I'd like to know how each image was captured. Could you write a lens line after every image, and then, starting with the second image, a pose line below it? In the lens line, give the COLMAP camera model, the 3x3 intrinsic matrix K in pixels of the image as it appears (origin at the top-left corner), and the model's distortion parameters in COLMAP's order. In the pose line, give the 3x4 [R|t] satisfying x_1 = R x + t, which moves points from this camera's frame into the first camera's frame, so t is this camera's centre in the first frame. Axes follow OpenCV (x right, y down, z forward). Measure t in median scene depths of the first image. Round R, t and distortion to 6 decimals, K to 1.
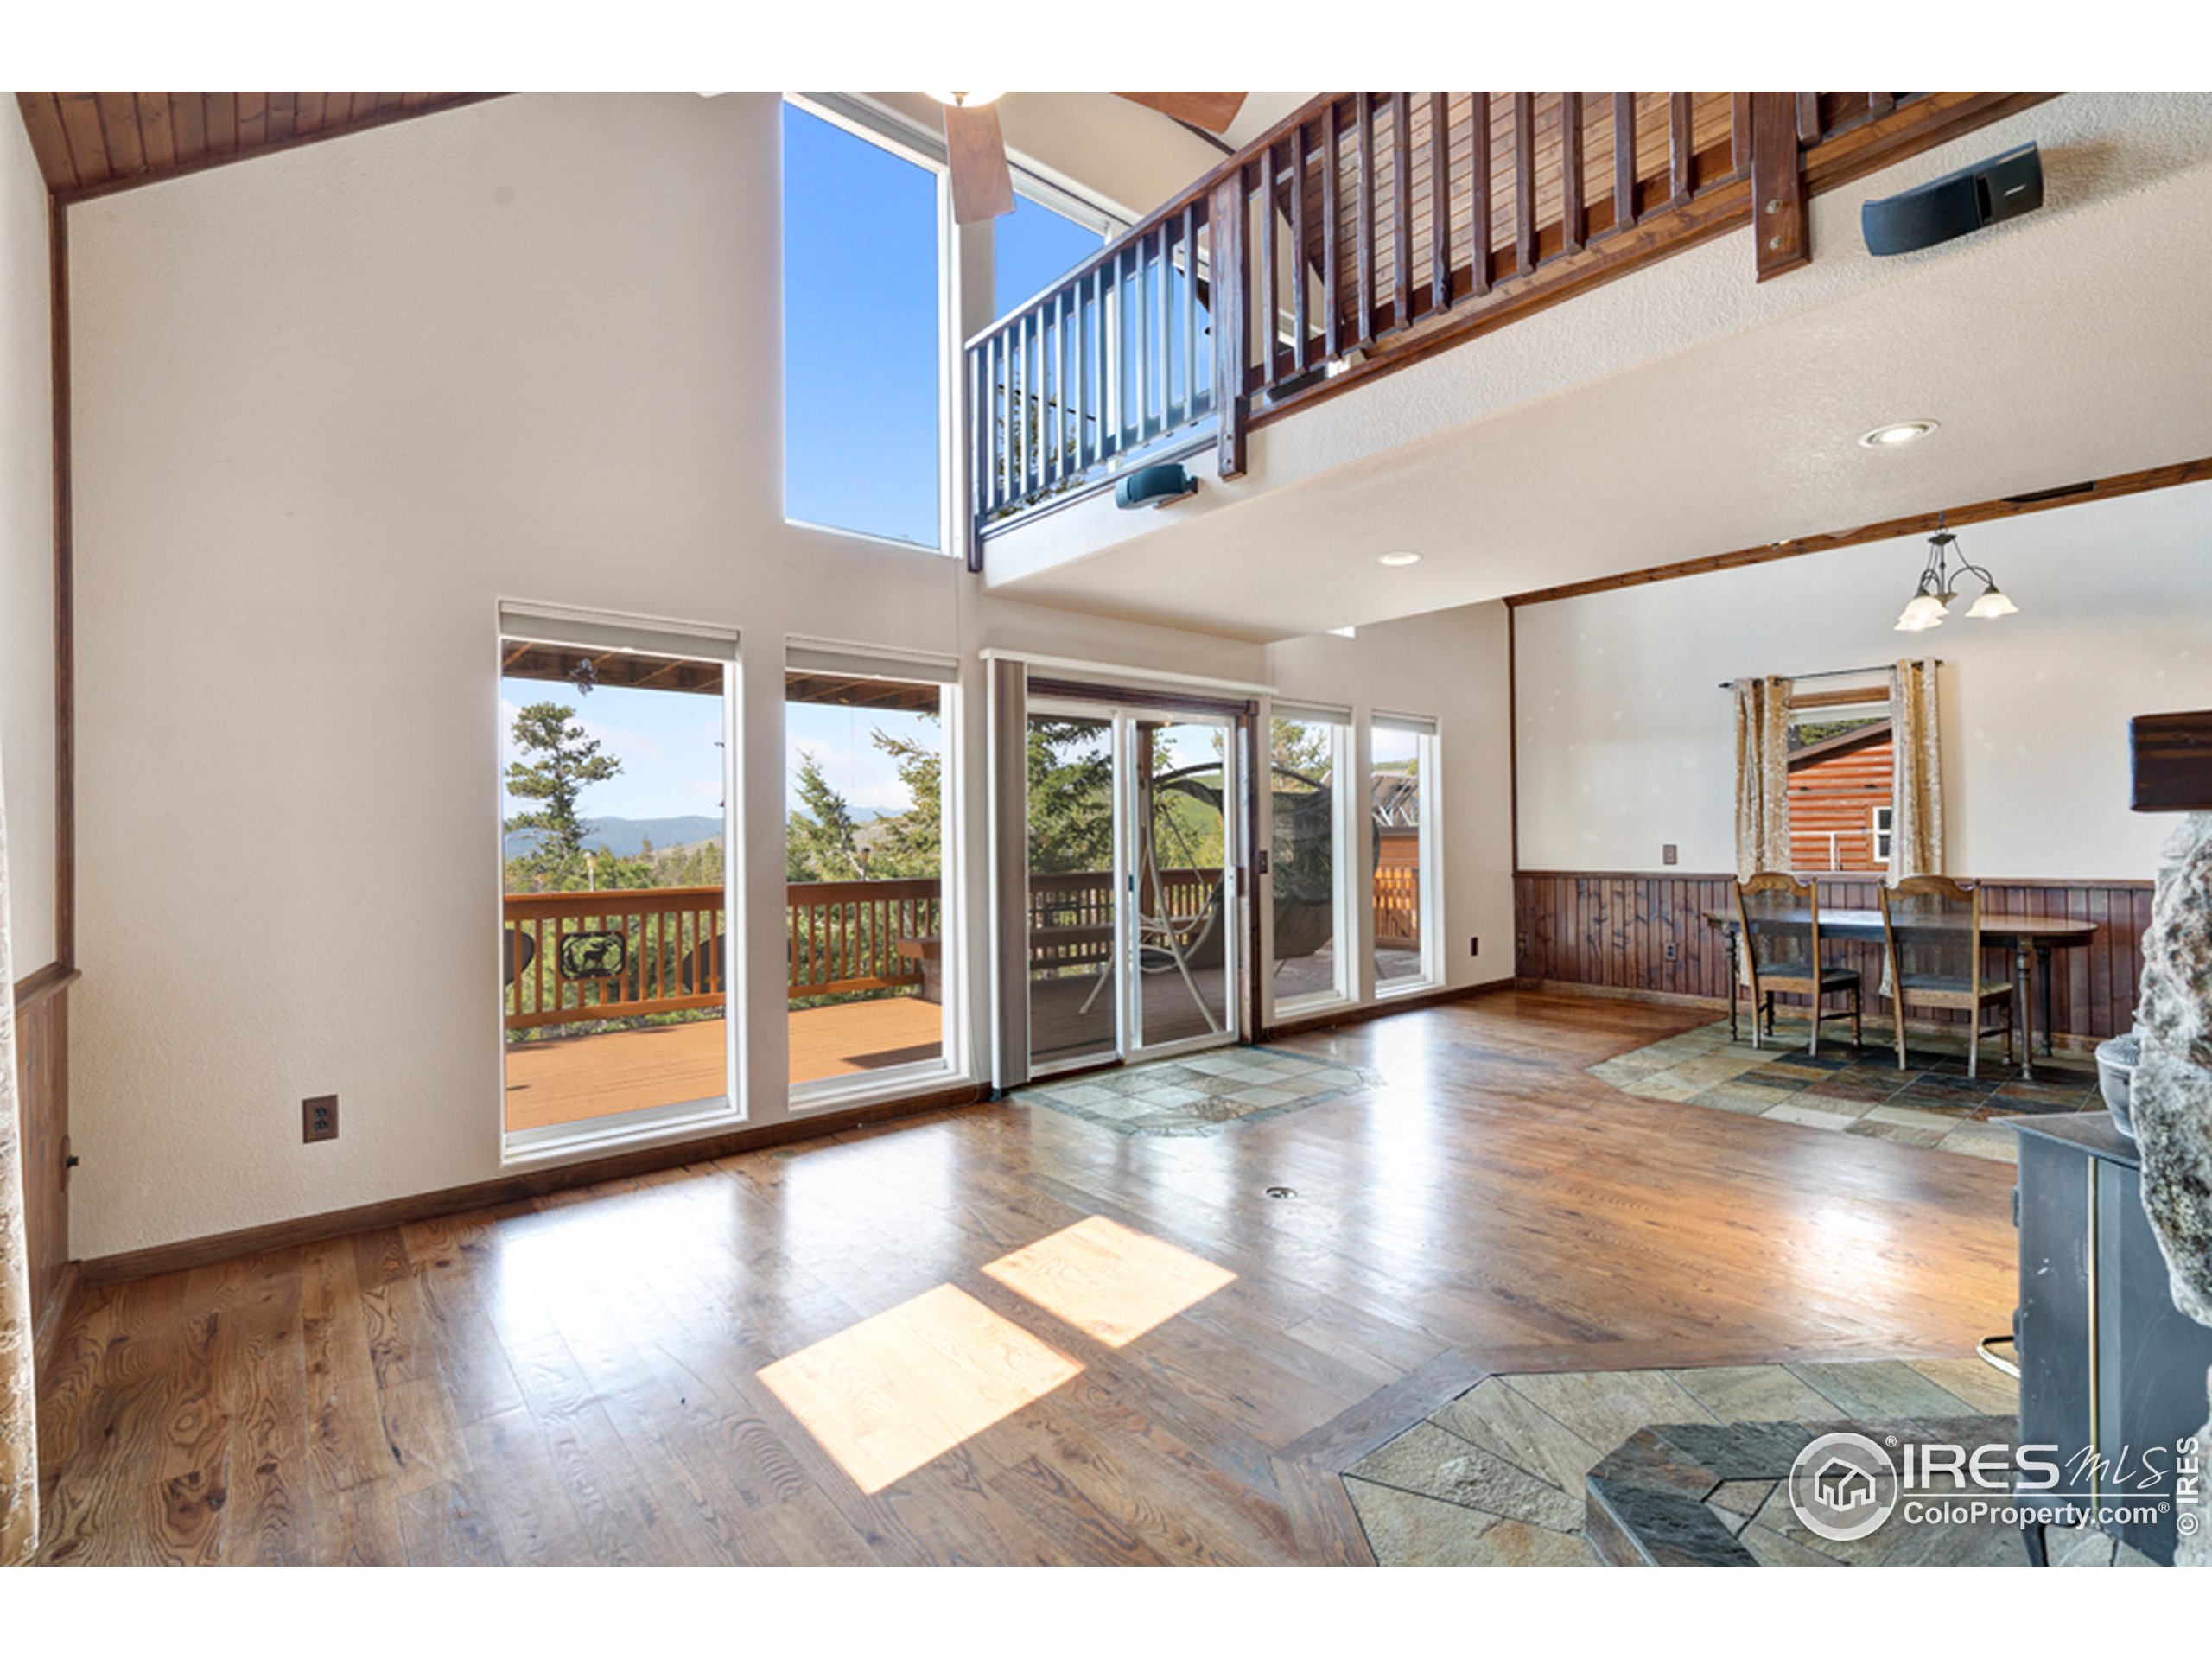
lens RADIAL K [[1000.1, 0, 1096.2], [0, 1000.1, 829.3], [0, 0, 1]] dist [0.000952, 0.001803]
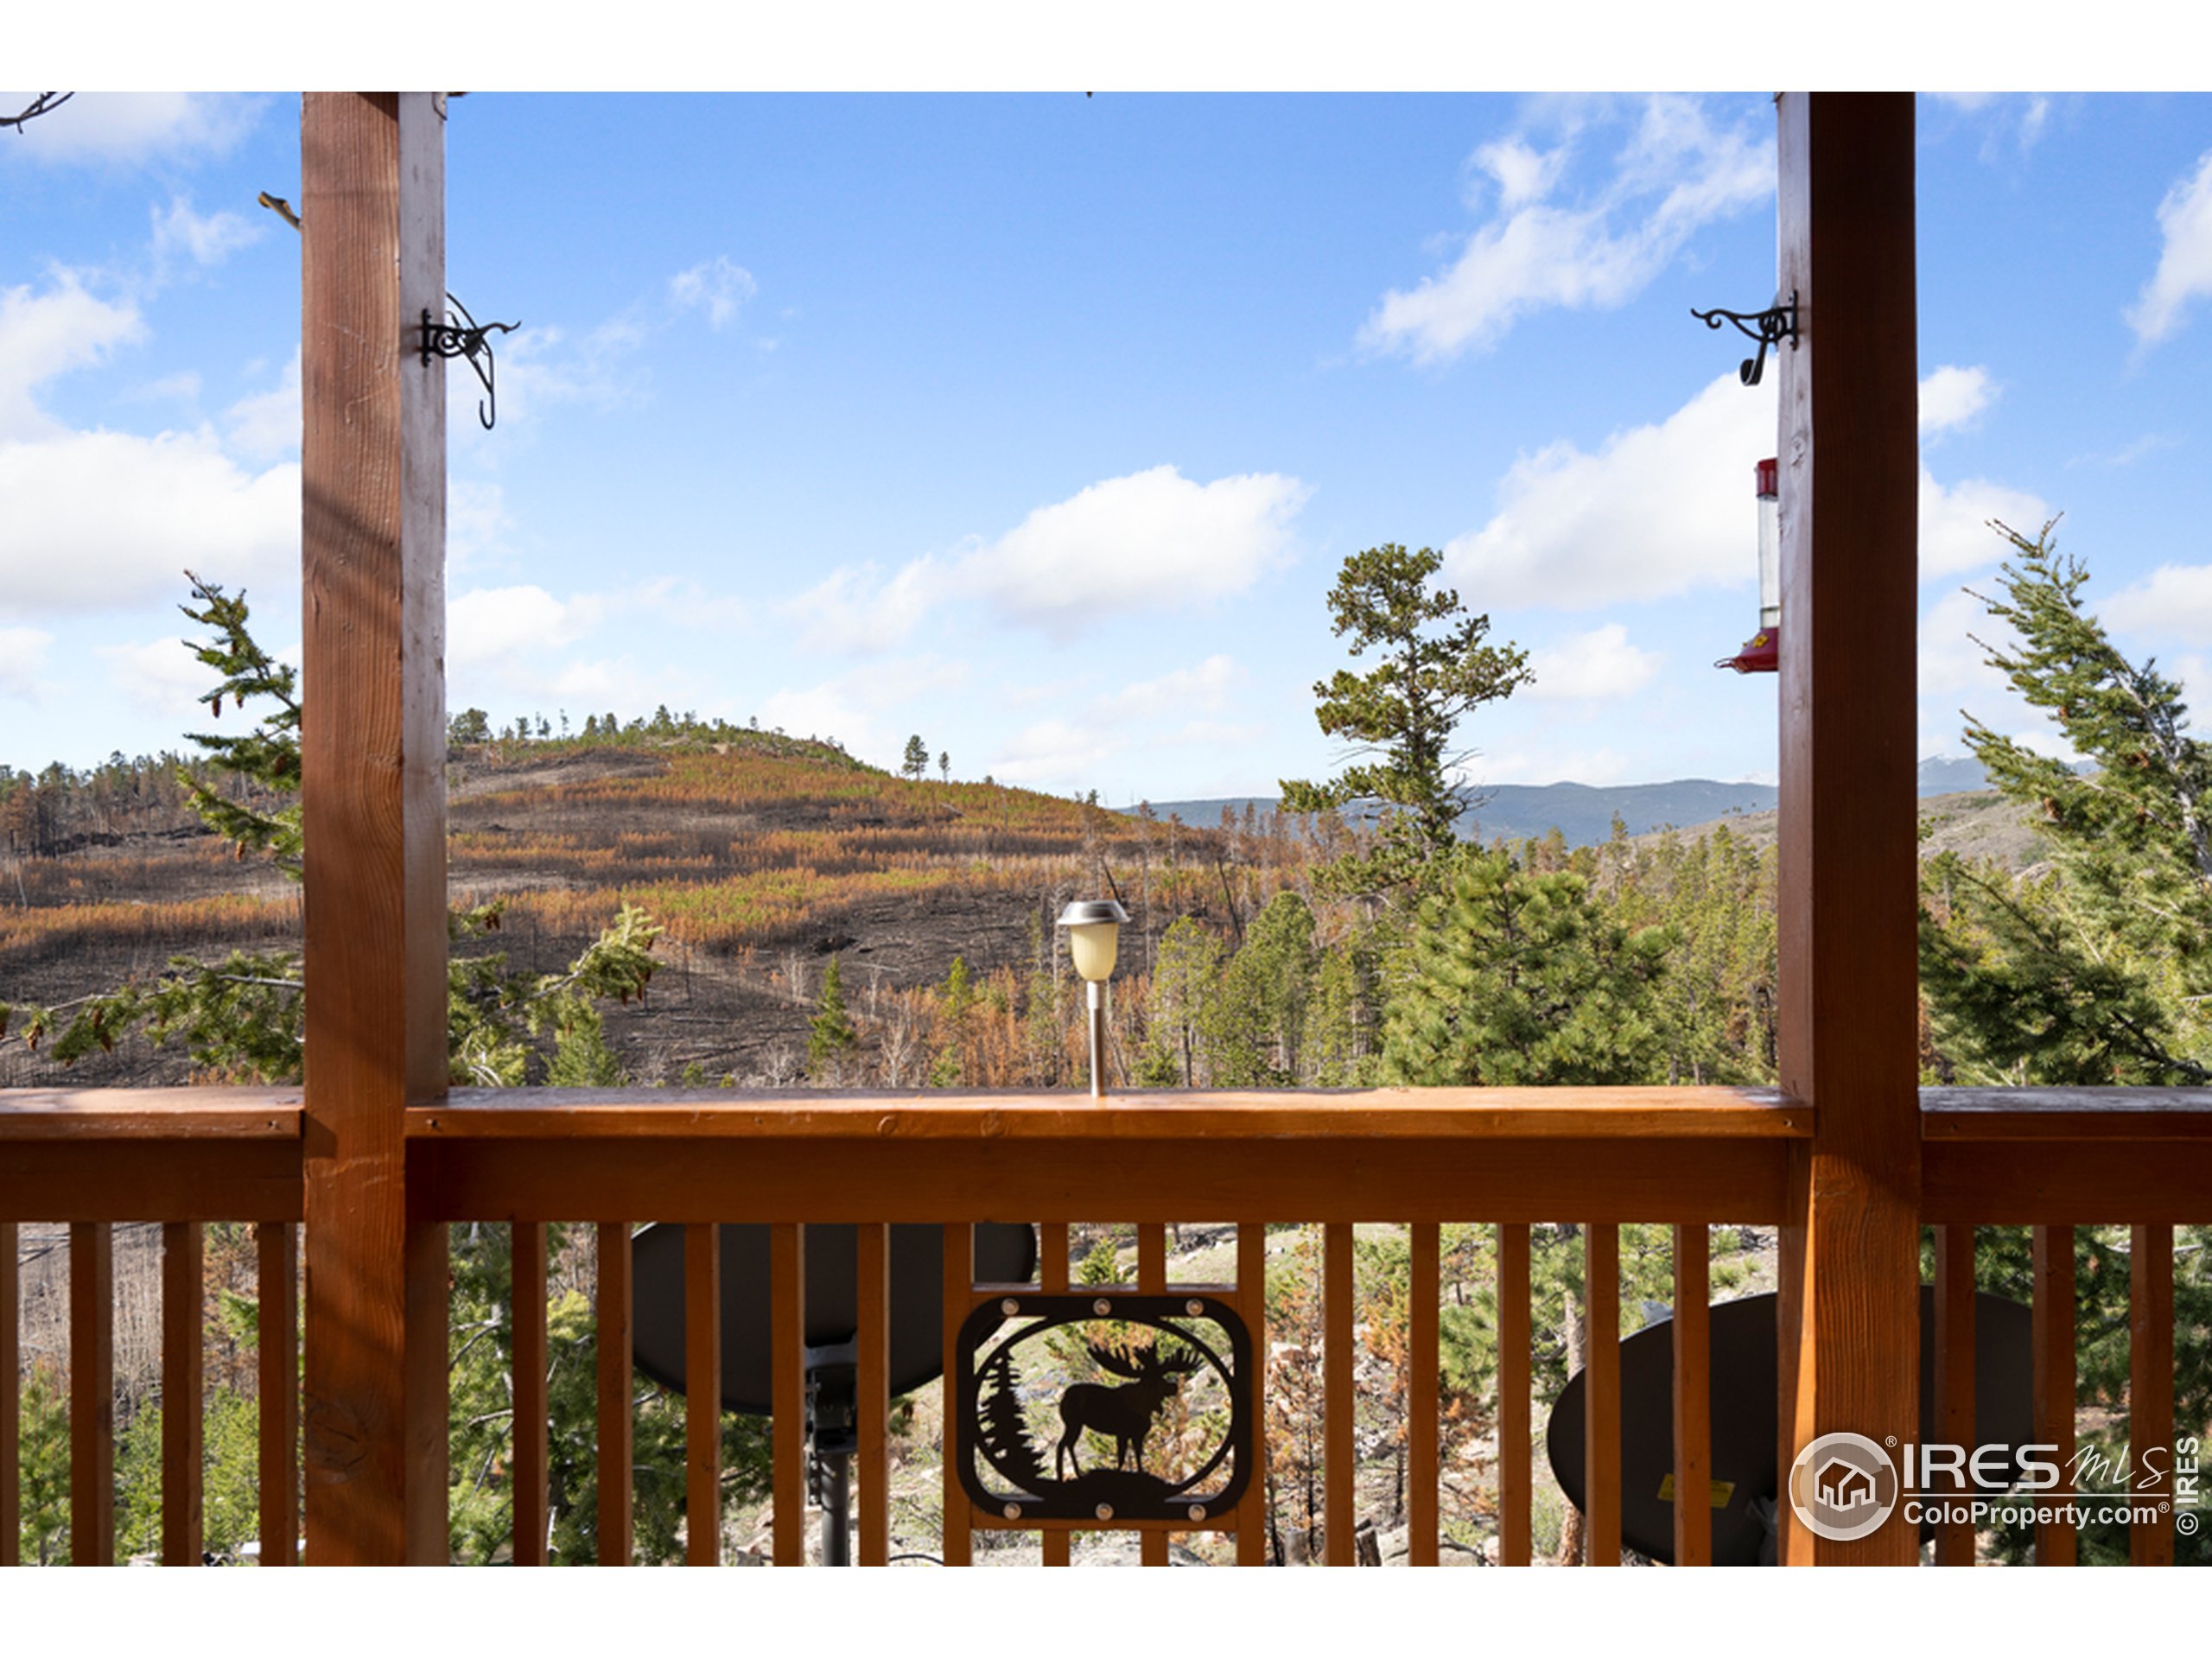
lens RADIAL K [[1689.9, 0, 1115.6], [0, 1689.9, 814.0], [0, 0, 1]] dist [-0.003370, -0.005078]
pose [[0.755686, 0.000746, -0.654934, -0.101286], [0.003906, 0.999976, 0.005646, 0.001167], [0.654923, -0.006824, 0.755665, 0.271860]]
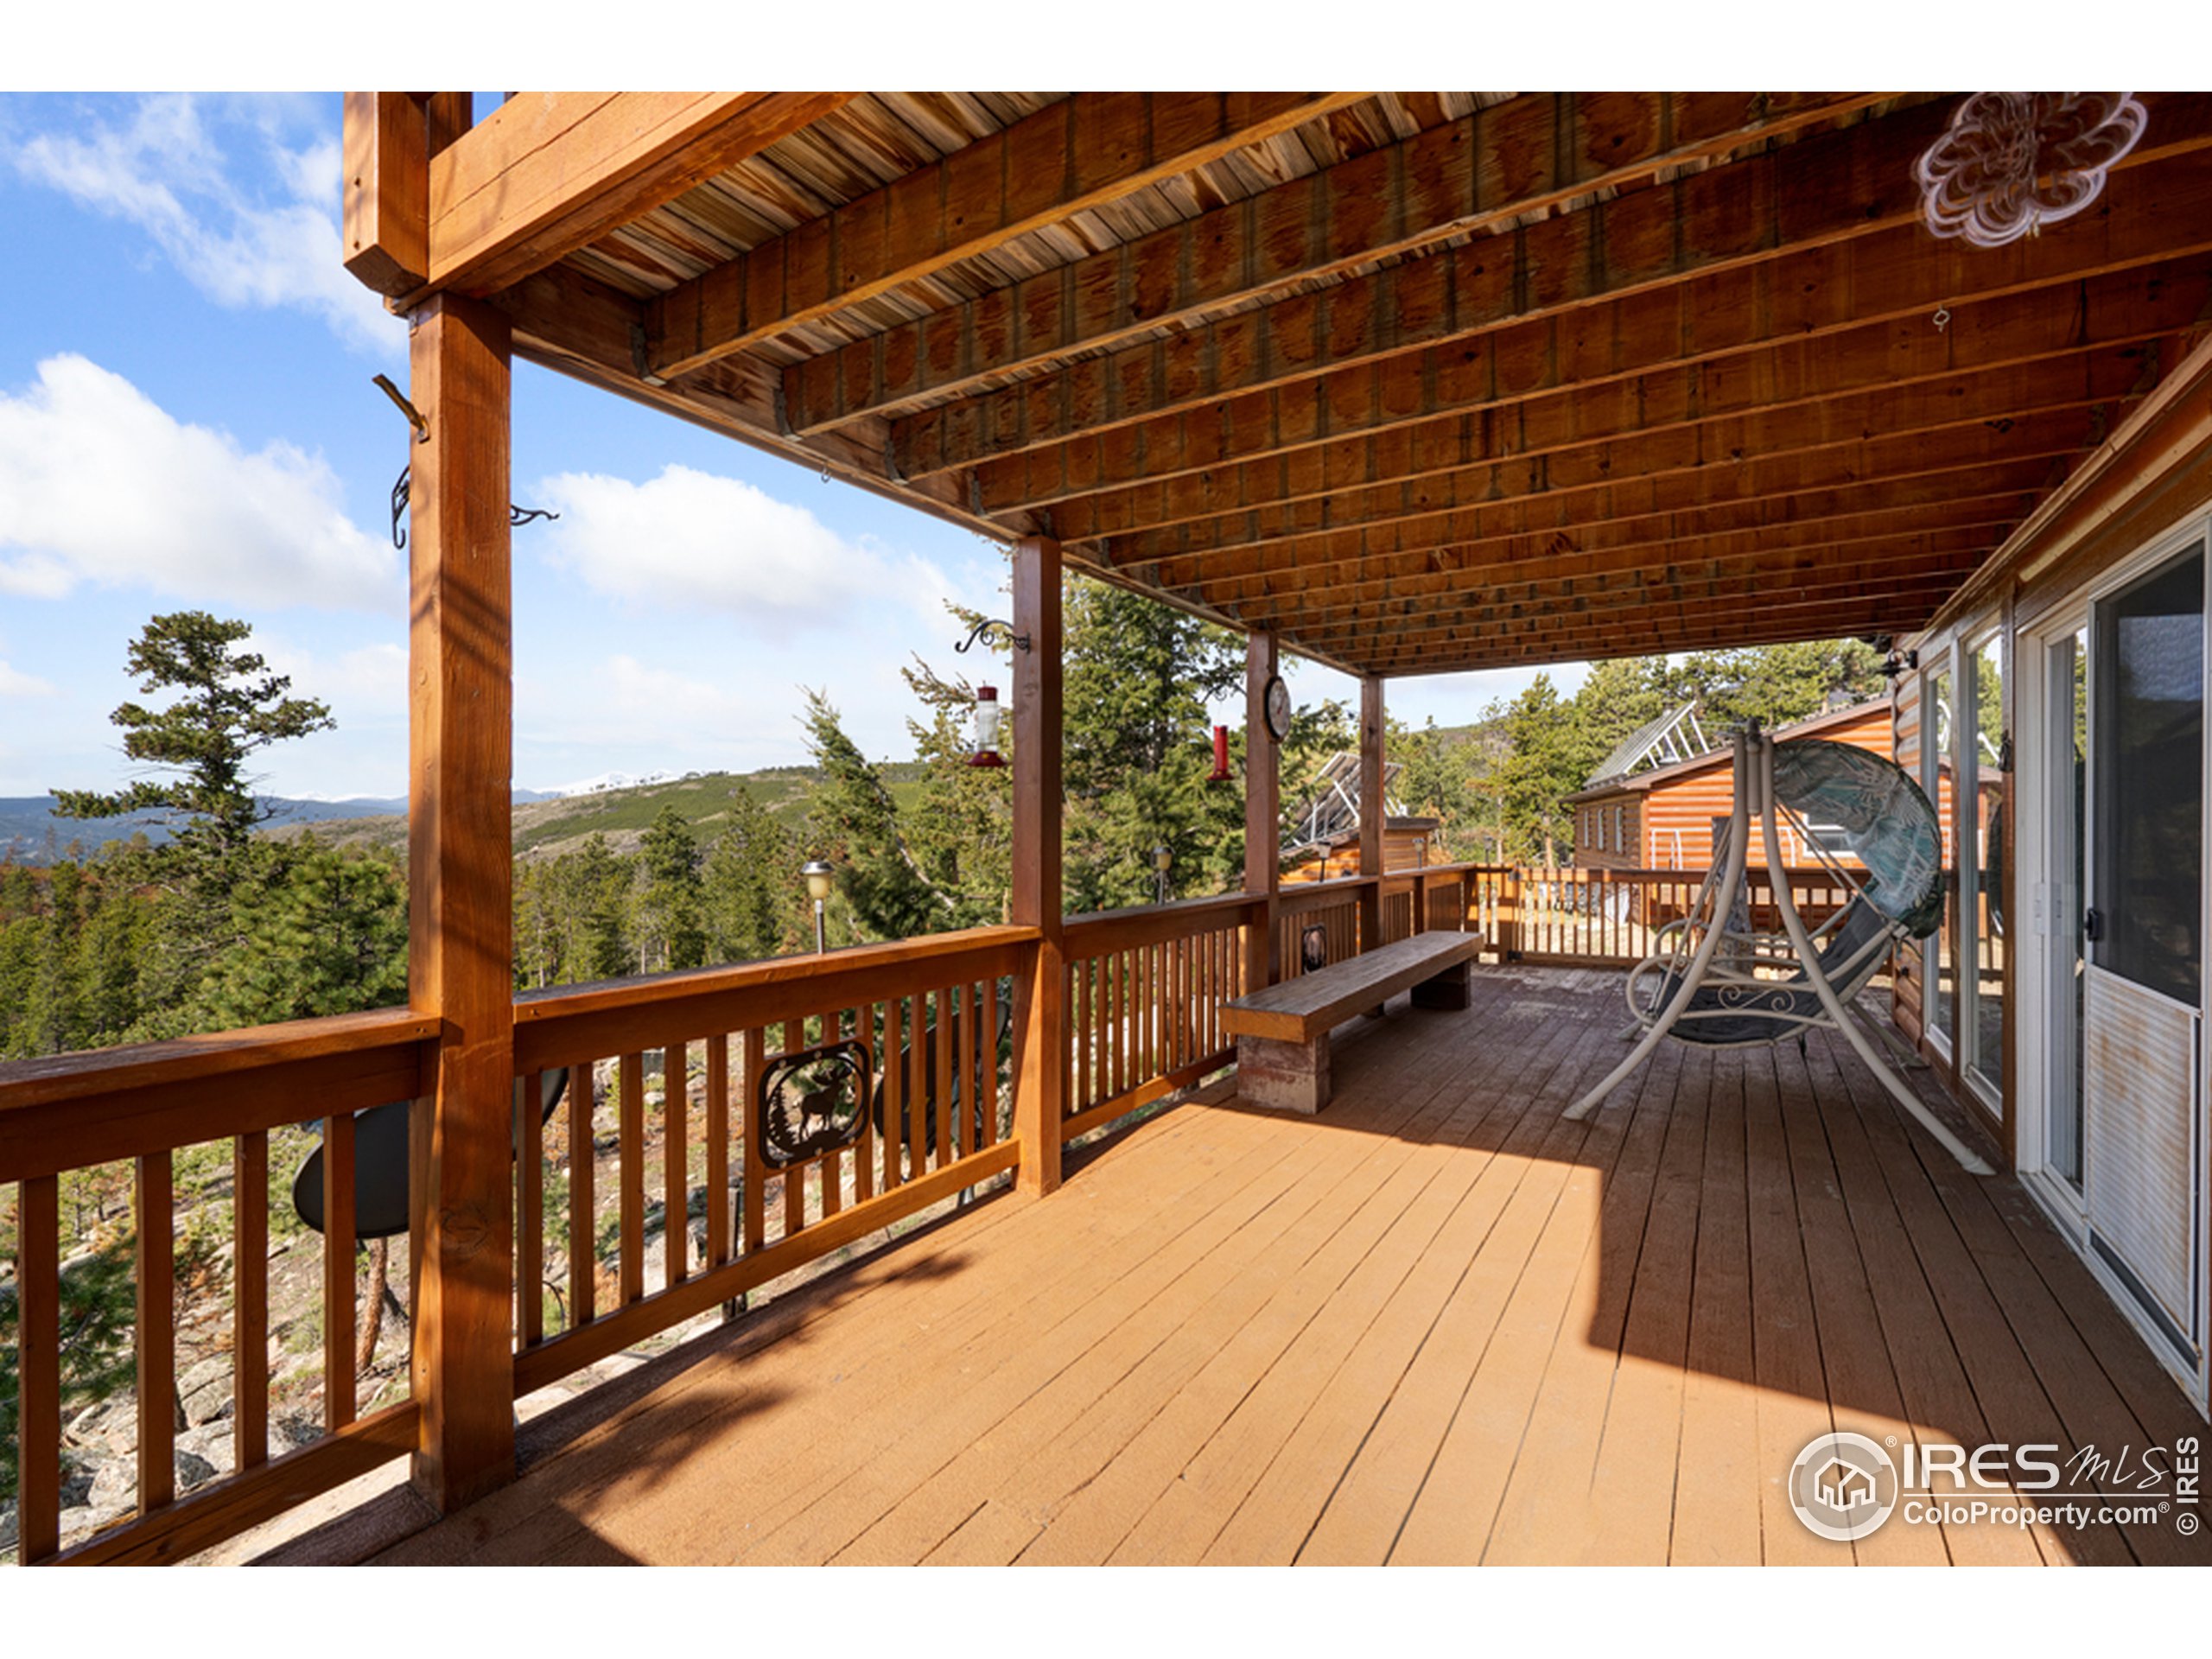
lens RADIAL K [[1000.1, 0, 1108.4], [0, 1000.1, 823.4], [0, 0, 1]] dist [0.000952, 0.001803]
pose [[0.949993, 0.008292, 0.312160, -0.189856], [-0.009499, 0.999952, 0.002346, 0.001488], [-0.312125, -0.005194, 0.950027, 0.203291]]
